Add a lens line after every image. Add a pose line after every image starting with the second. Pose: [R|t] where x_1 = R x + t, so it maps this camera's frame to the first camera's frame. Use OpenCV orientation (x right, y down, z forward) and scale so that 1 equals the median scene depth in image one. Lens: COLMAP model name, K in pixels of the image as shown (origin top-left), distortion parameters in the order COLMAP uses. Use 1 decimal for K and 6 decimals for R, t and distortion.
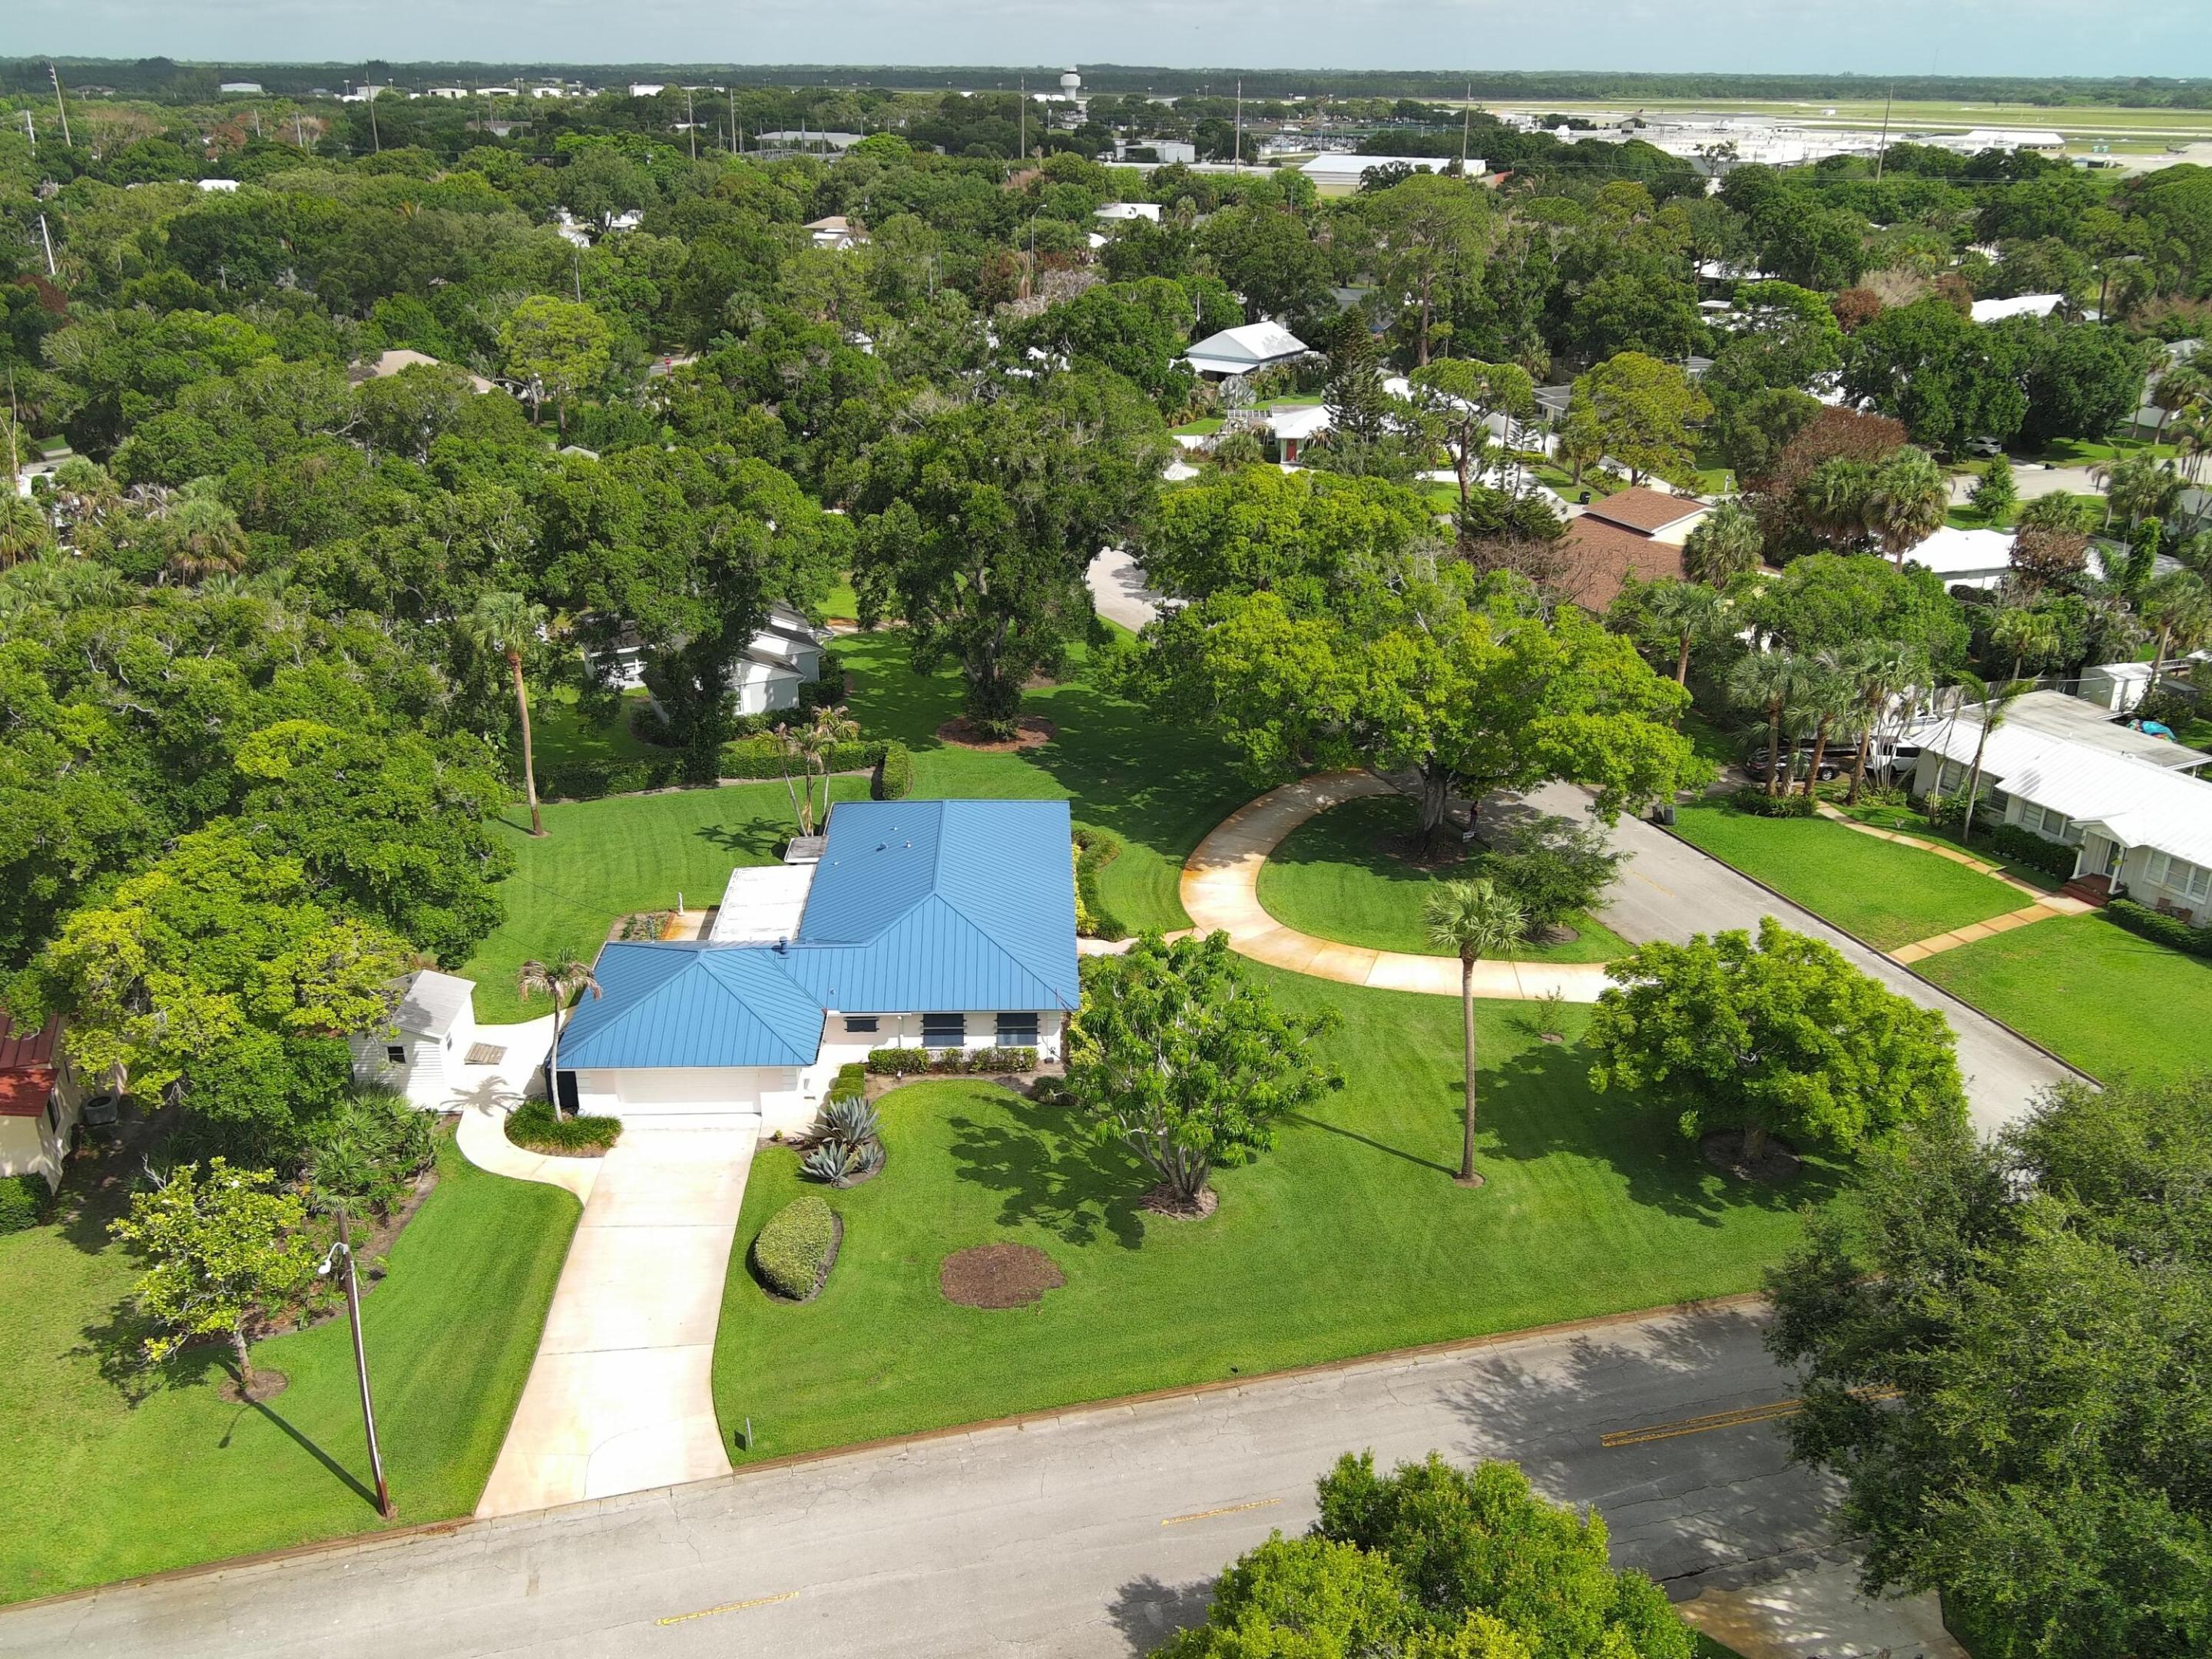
lens RADIAL K [[1826.2, 0, 1098.4], [0, 1826.2, 829.2], [0, 0, 1]] dist [0.008346, -0.017751]
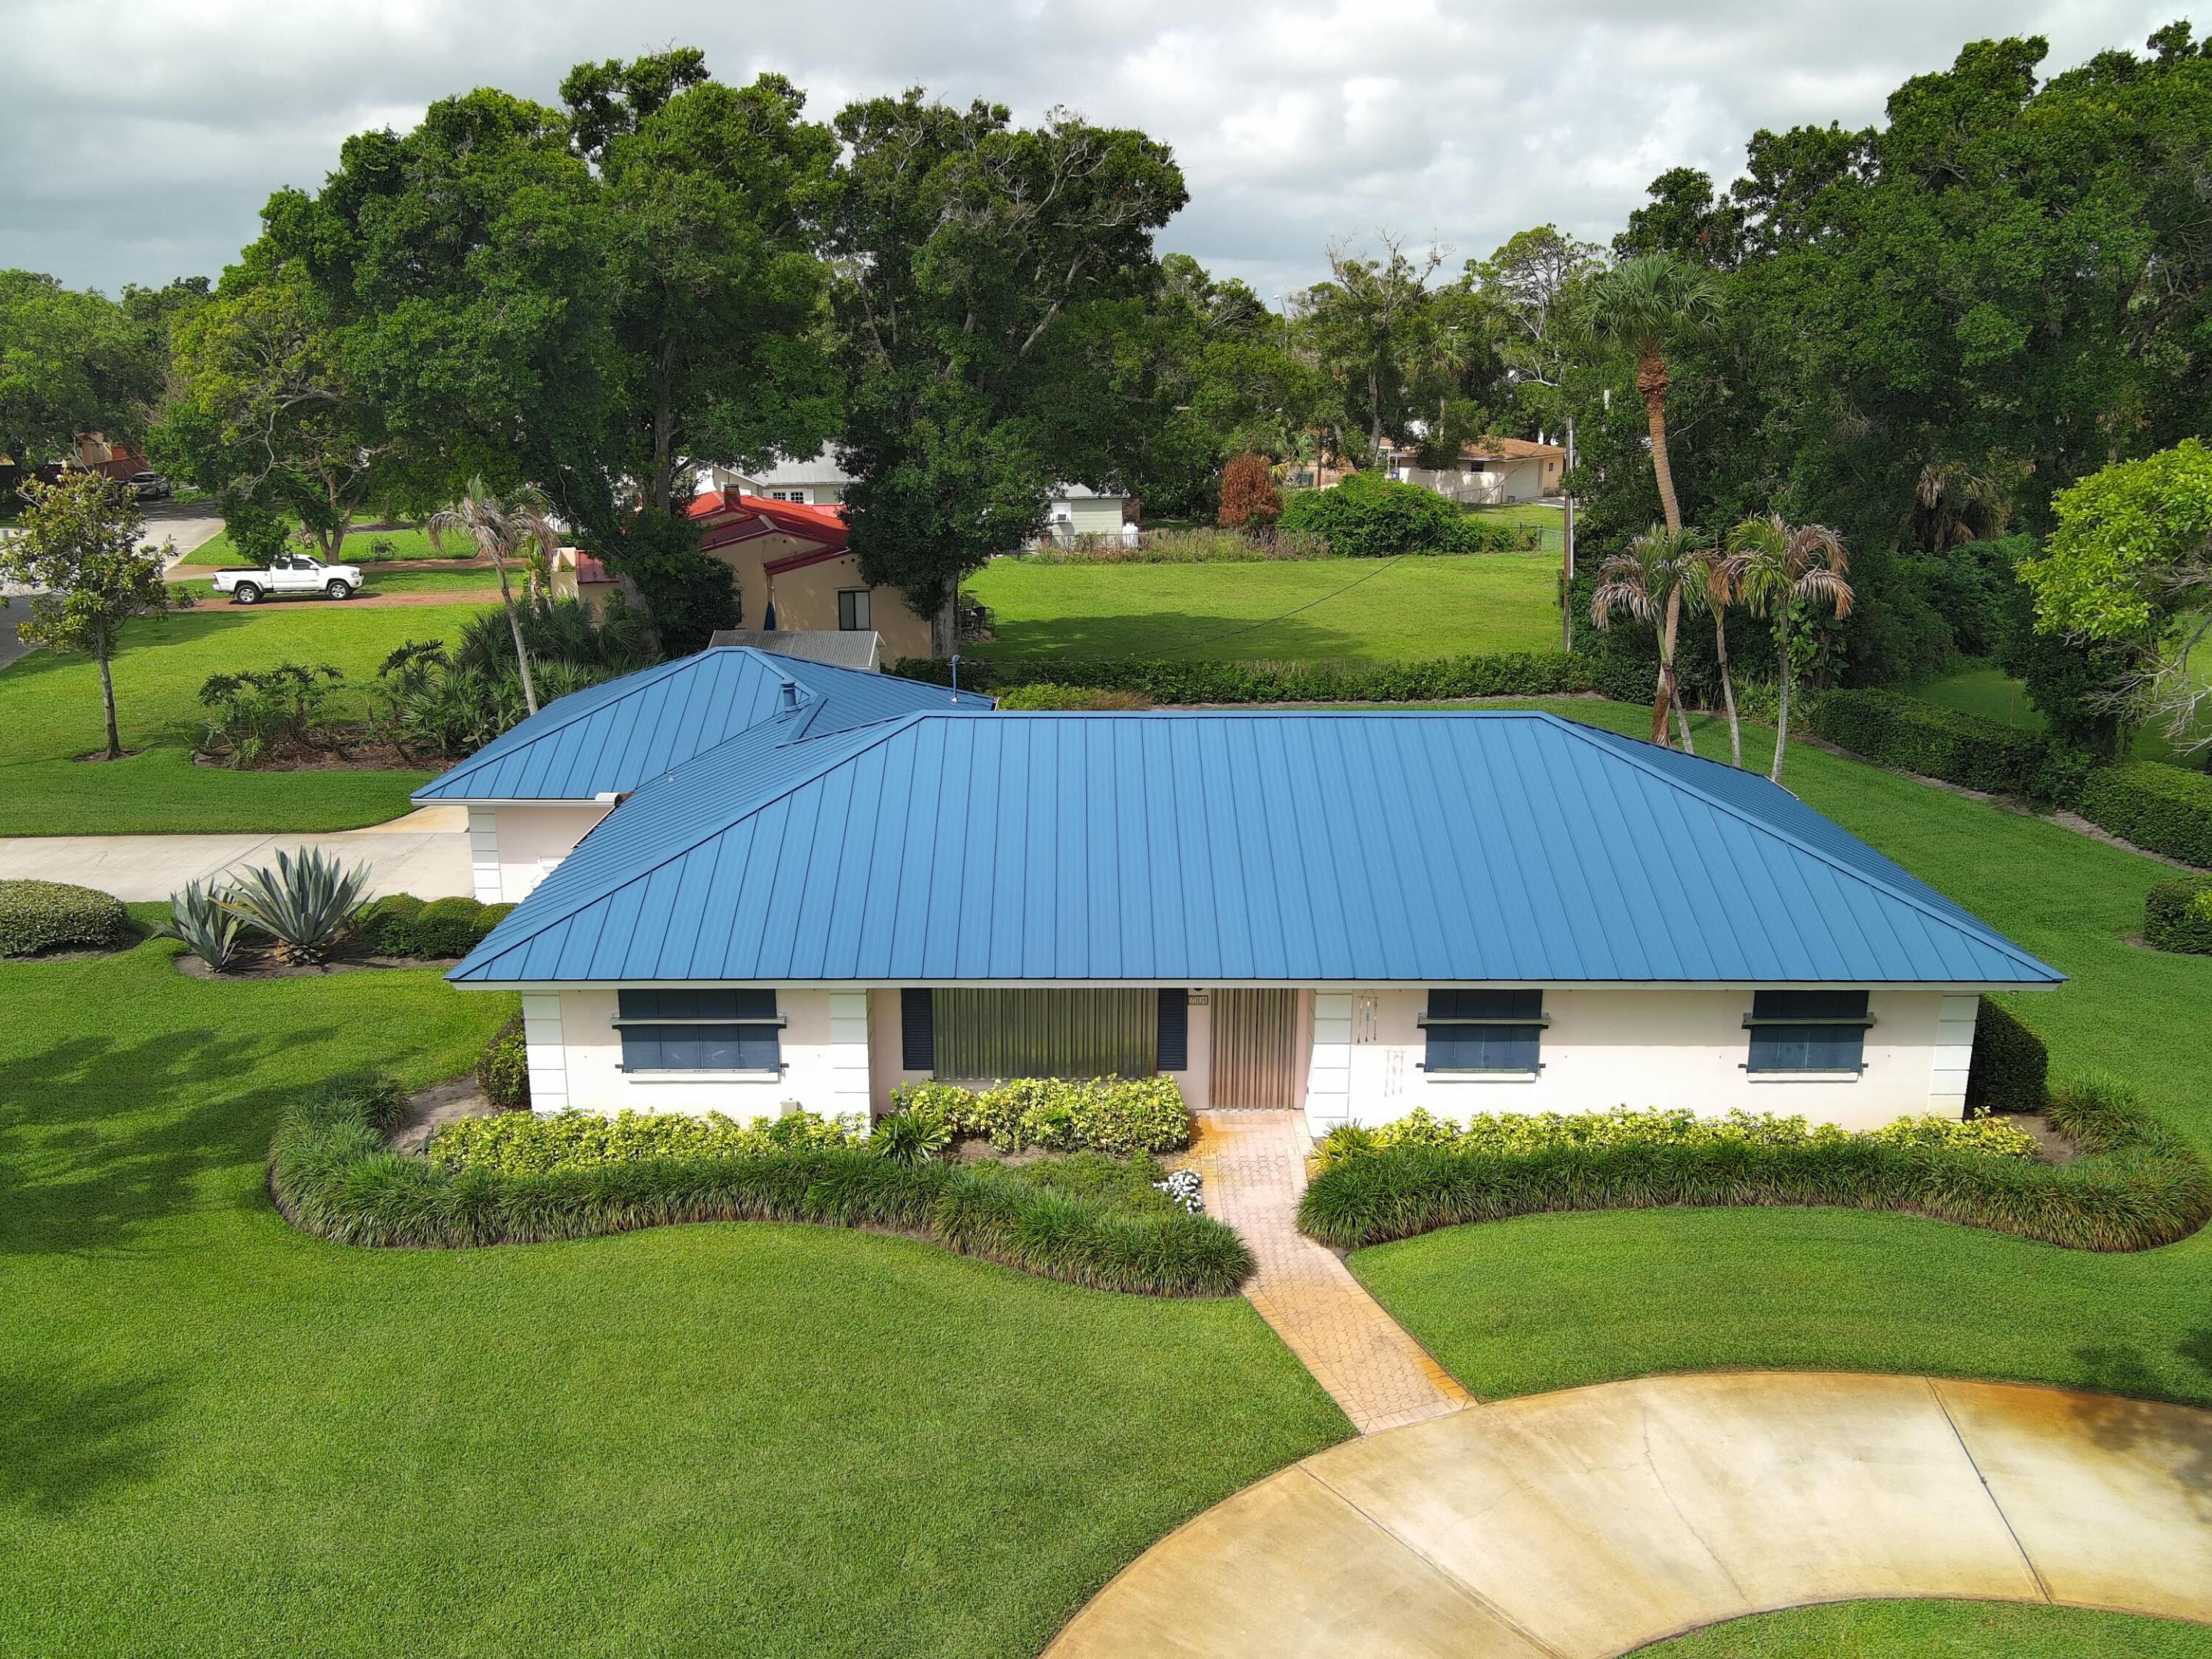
lens RADIAL K [[1816.0, 0, 1113.1], [0, 1816.0, 829.4], [0, 0, 1]] dist [0.009077, -0.008975]
pose [[-0.030255, 0.252050, -0.967241, 0.265306], [-0.389533, 0.888203, 0.243639, -0.049881], [0.920515, 0.384144, 0.071309, 0.934578]]
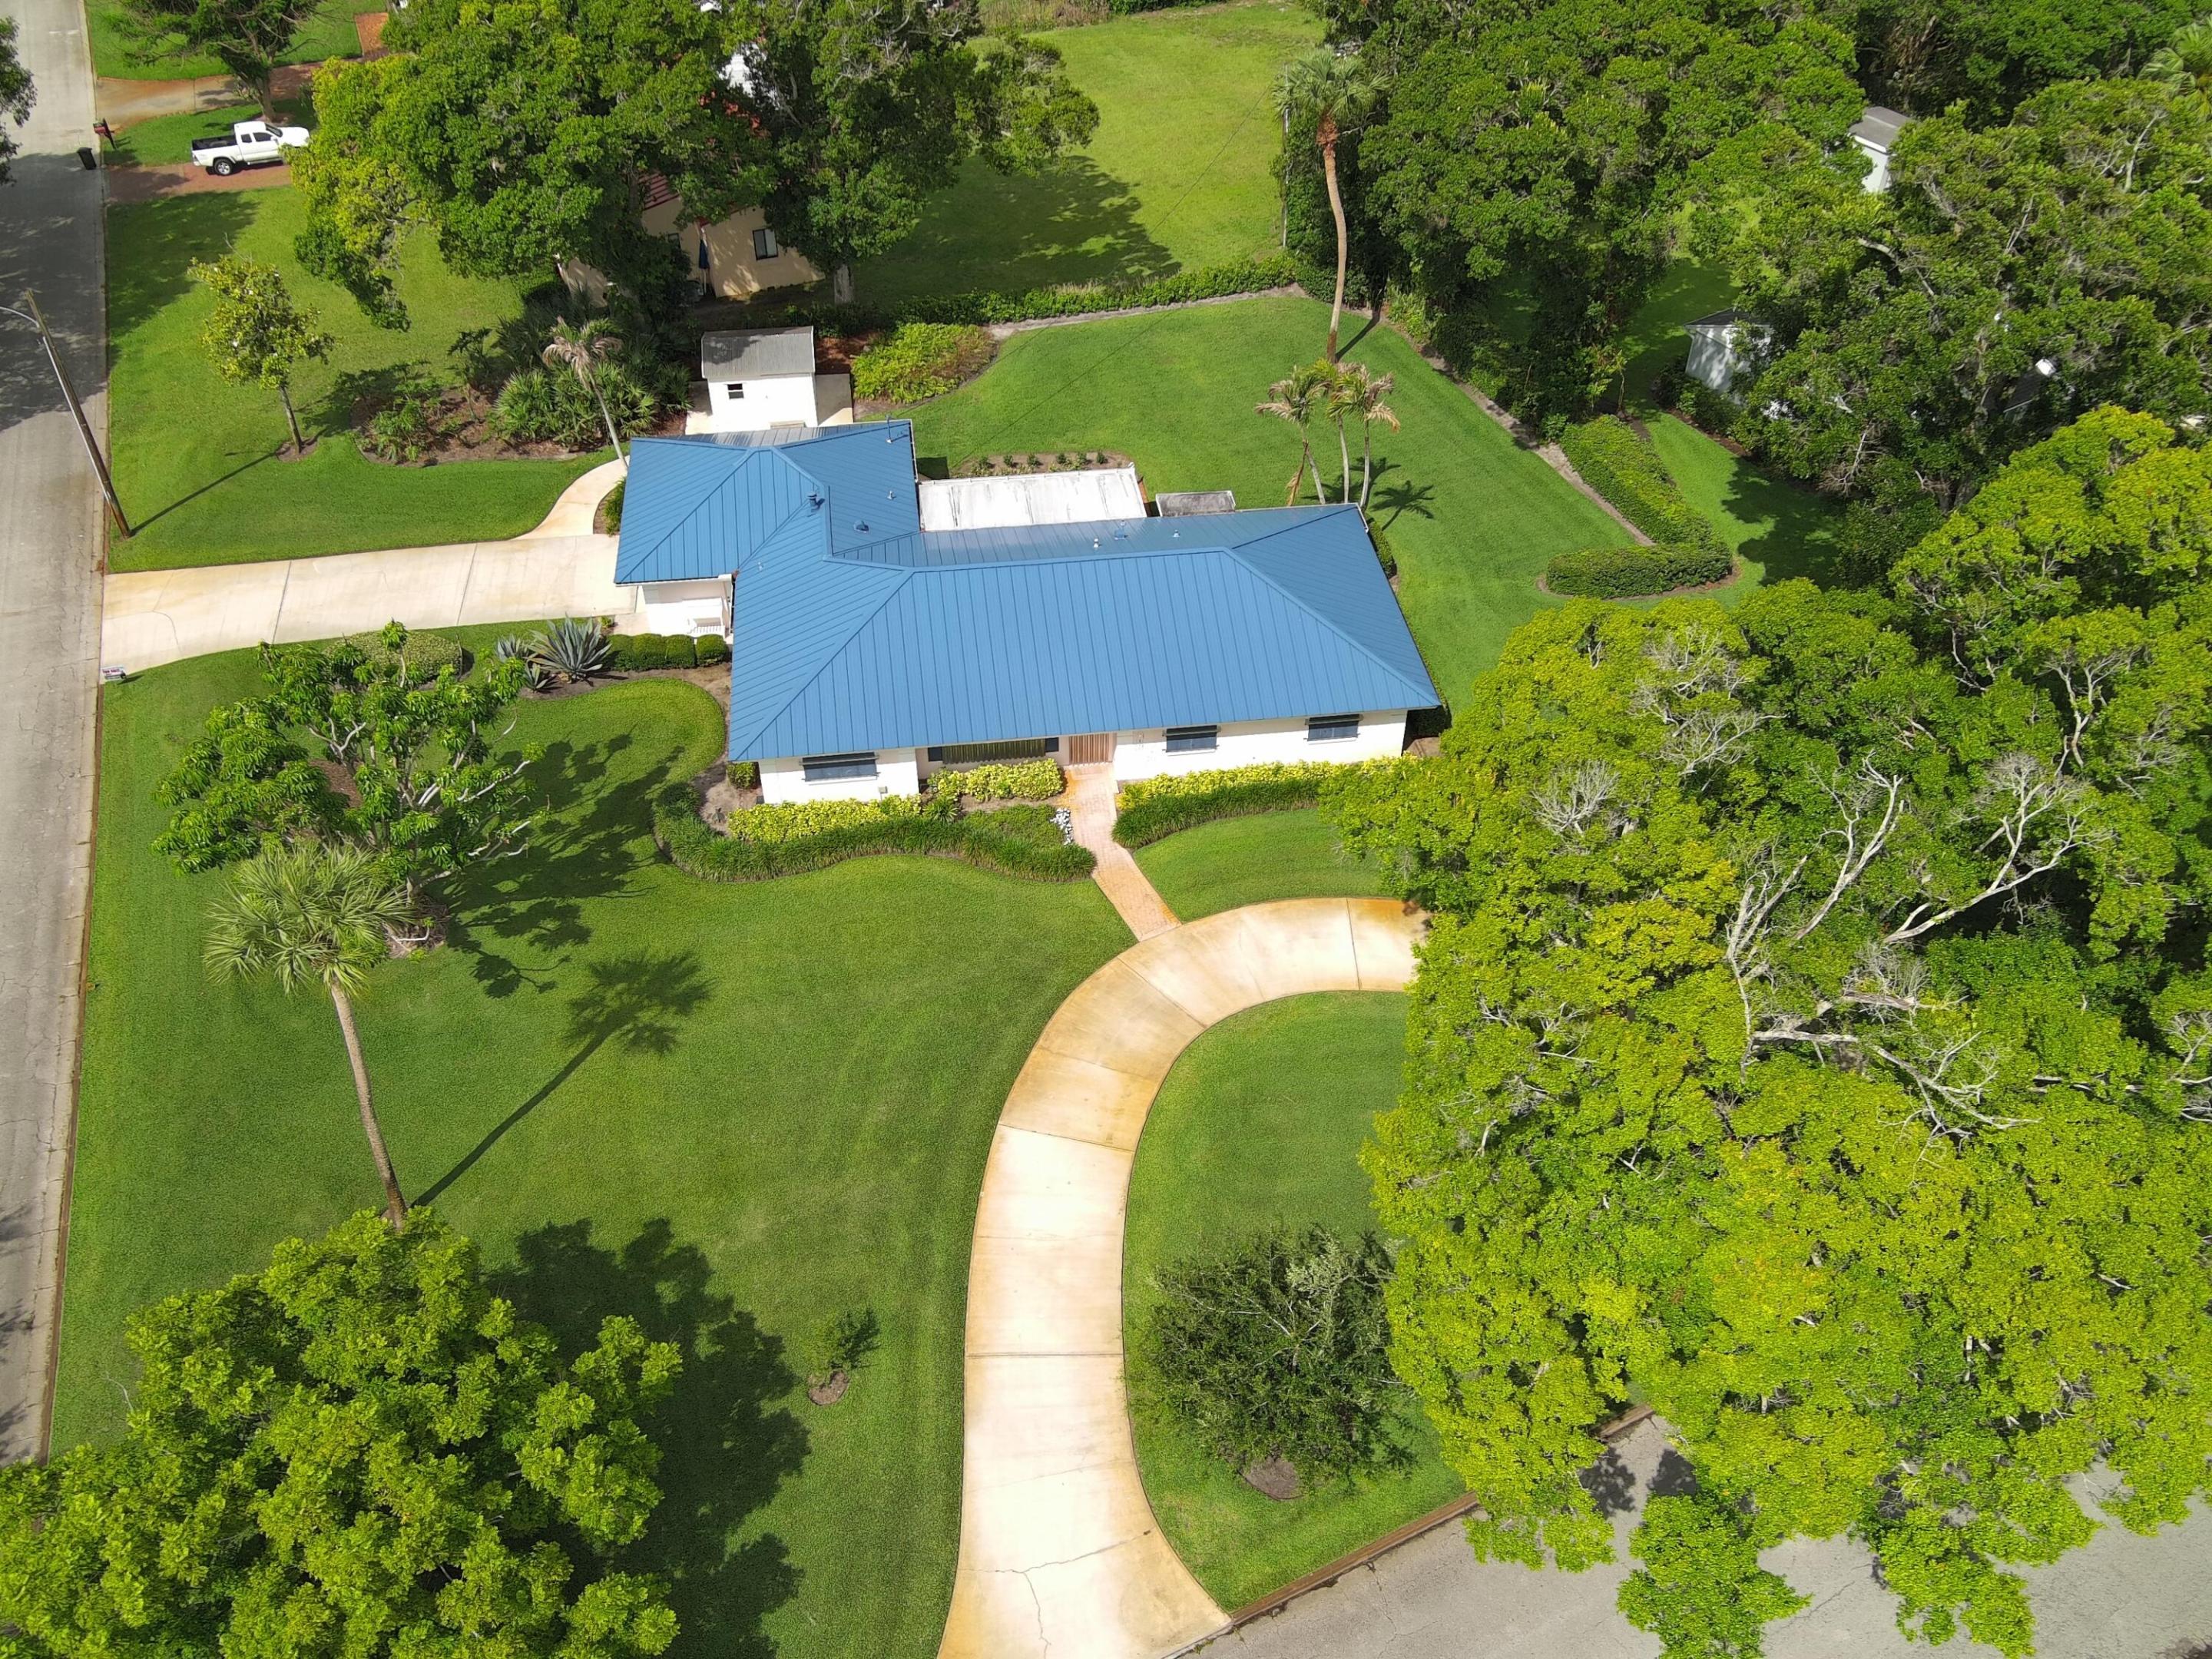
lens RADIAL K [[1826.2, 0, 1098.4], [0, 1826.2, 829.2], [0, 0, 1]] dist [0.008346, -0.017751]
pose [[0.086602, 0.658954, -0.747181, 0.510627], [-0.384139, 0.714089, 0.585247, -0.334070], [0.919205, 0.236338, 0.314972, 0.786042]]
